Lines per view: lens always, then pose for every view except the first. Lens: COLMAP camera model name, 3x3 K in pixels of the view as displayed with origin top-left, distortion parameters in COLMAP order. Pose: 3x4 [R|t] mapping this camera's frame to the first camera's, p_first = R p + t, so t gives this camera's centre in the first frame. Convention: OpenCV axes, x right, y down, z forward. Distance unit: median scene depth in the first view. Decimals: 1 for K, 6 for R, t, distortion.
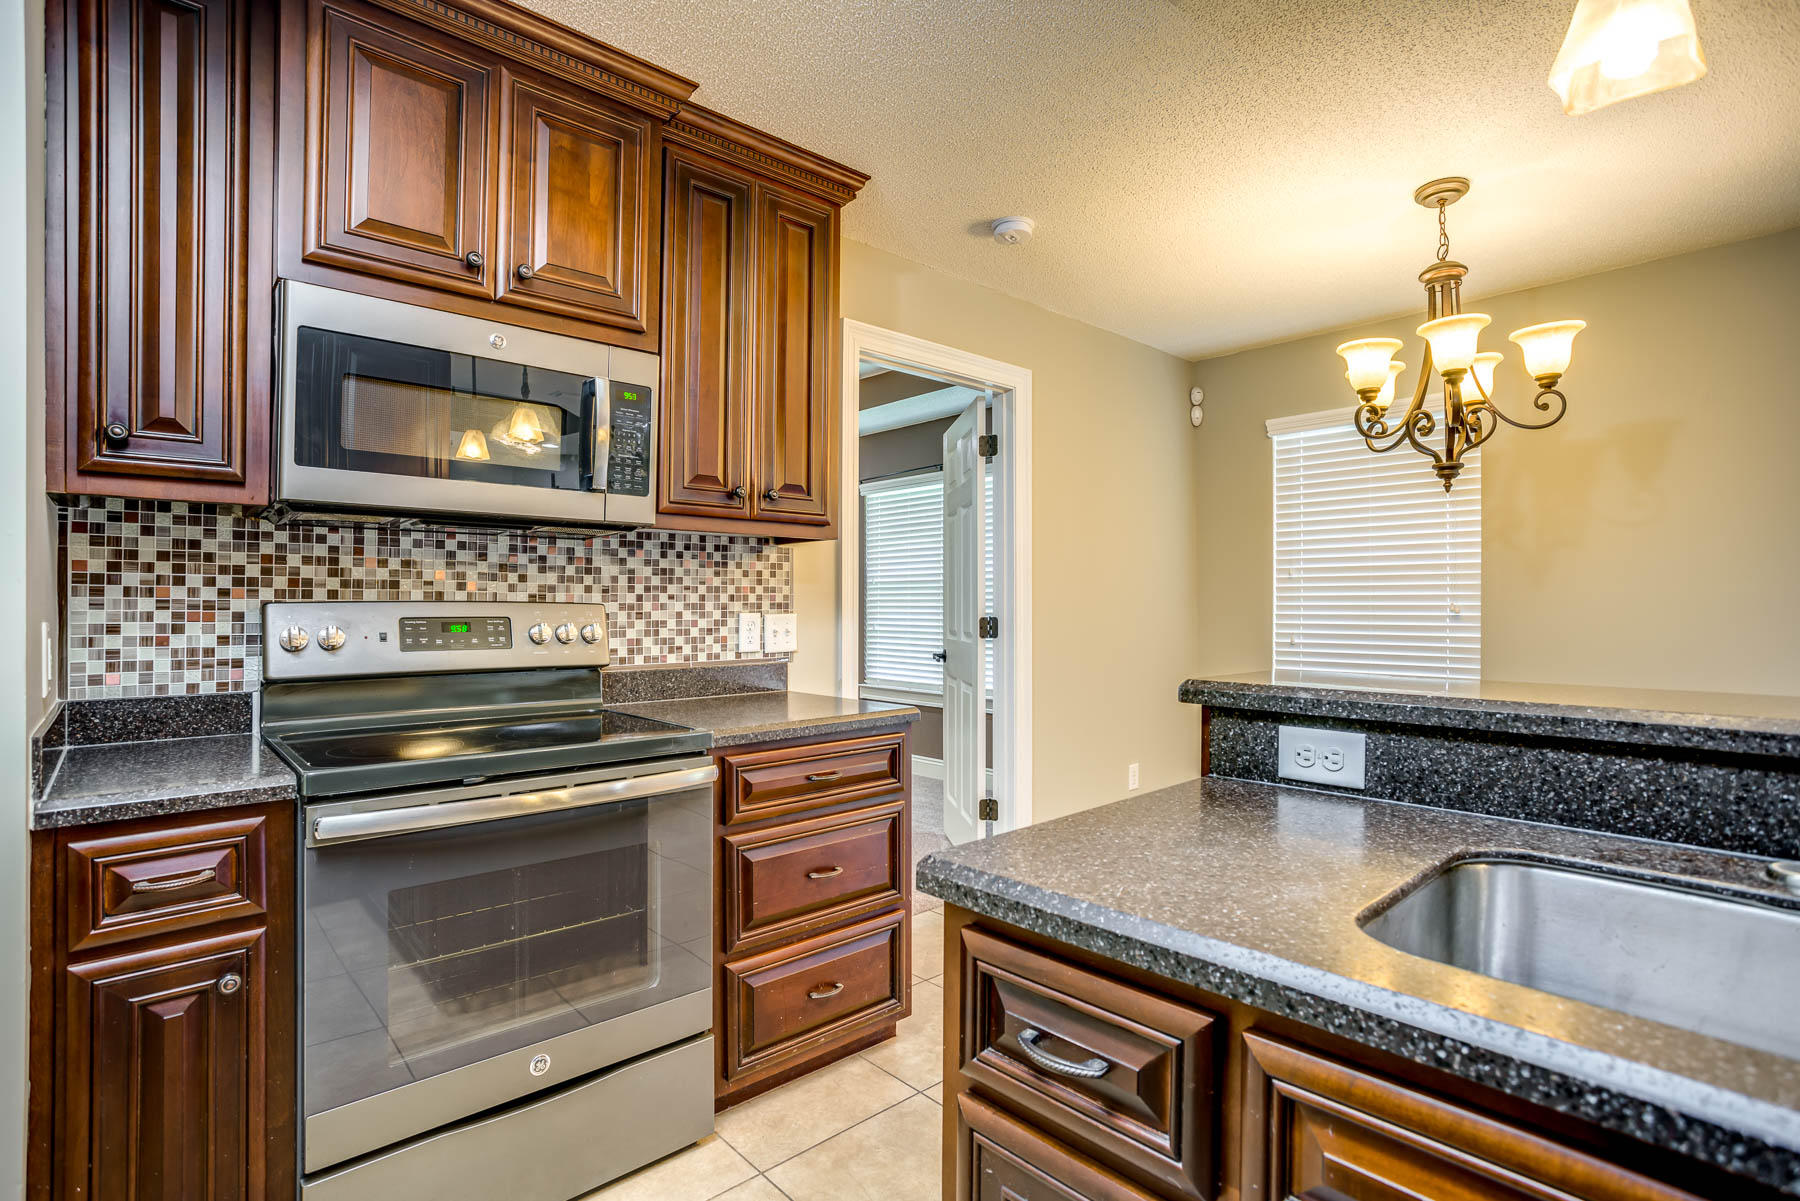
lens RADIAL K [[876.8, 0, 909.8], [0, 876.8, 603.3], [0, 0, 1]] dist [-0.036223, 0.015923]
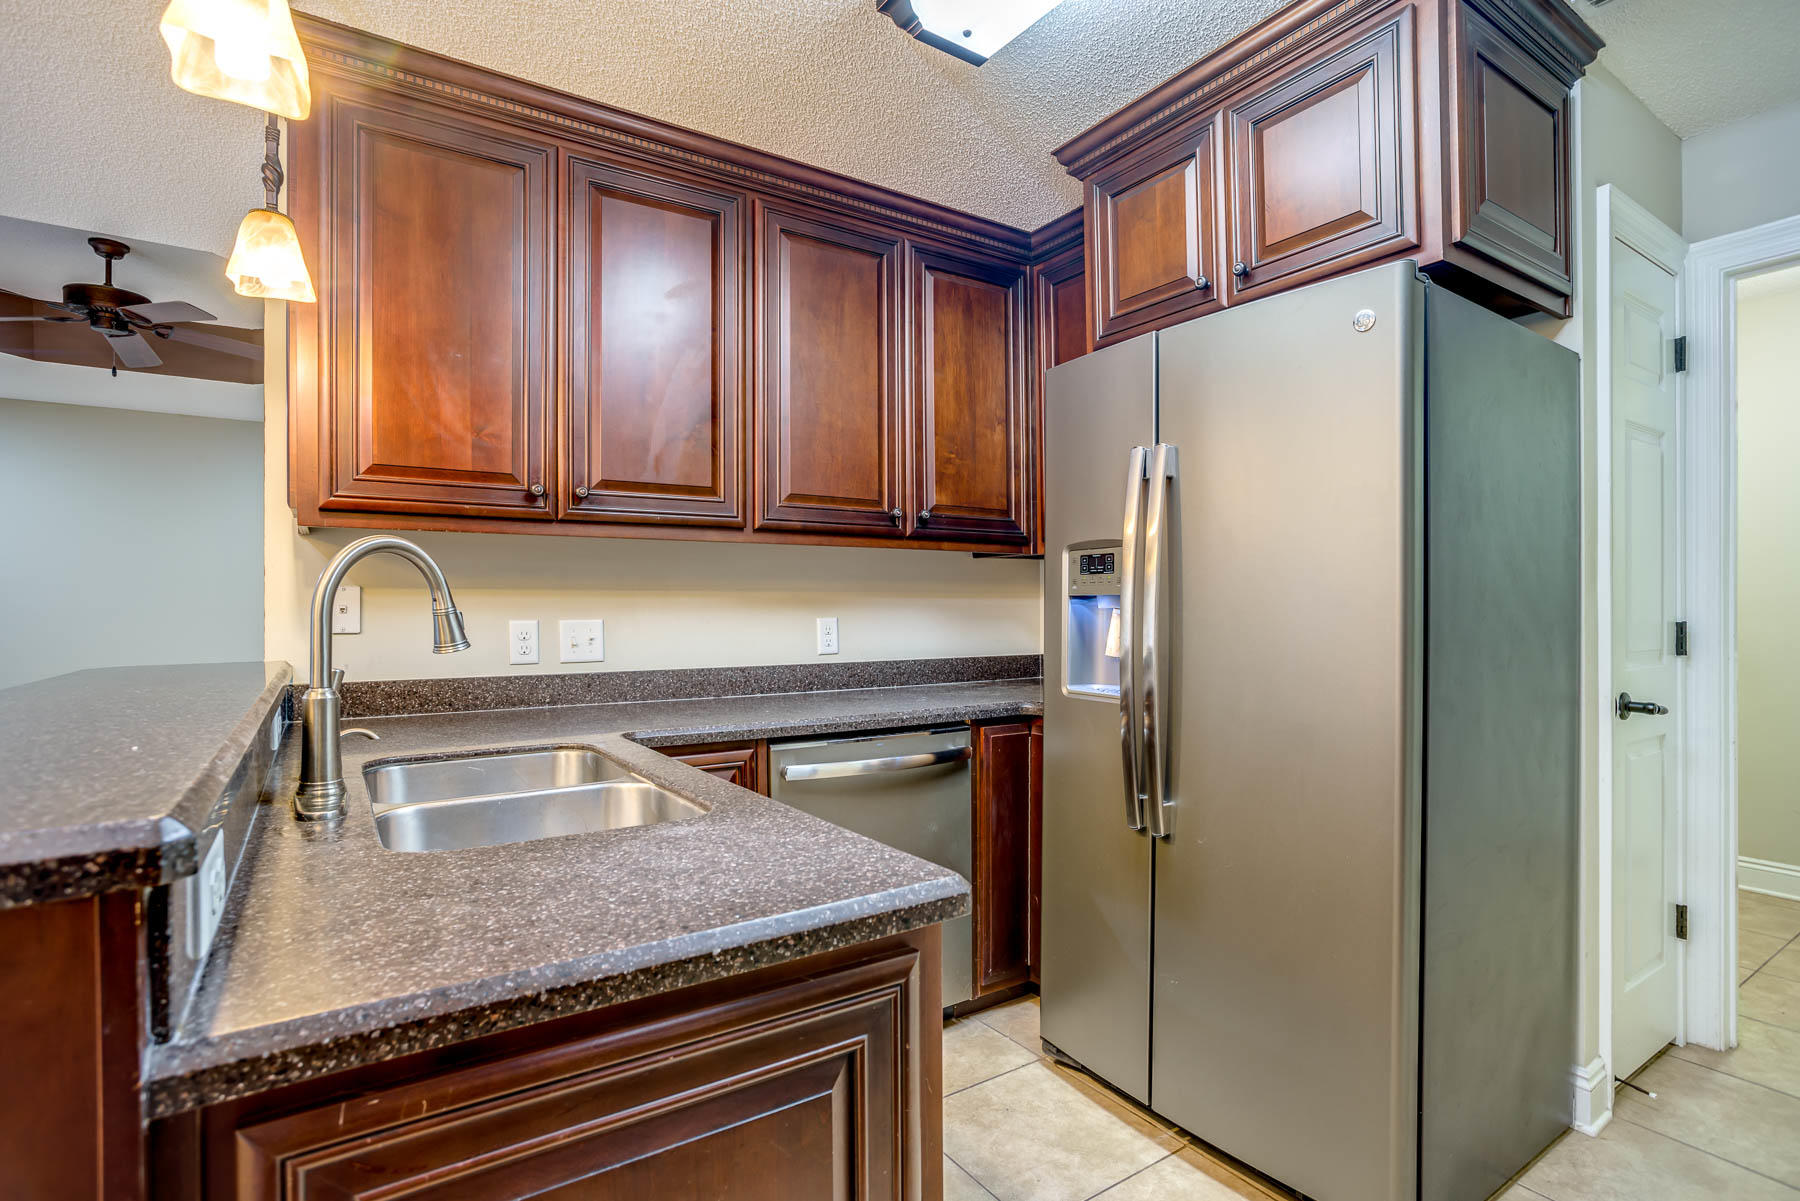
lens RADIAL K [[876.8, 0, 893.5], [0, 876.8, 593.6], [0, 0, 1]] dist [-0.036223, 0.015923]
pose [[-0.986365, 0.011655, 0.164157, -0.028162], [0.008769, 0.999794, -0.018295, 0.001472], [-0.164336, -0.016606, -0.986265, 0.815765]]
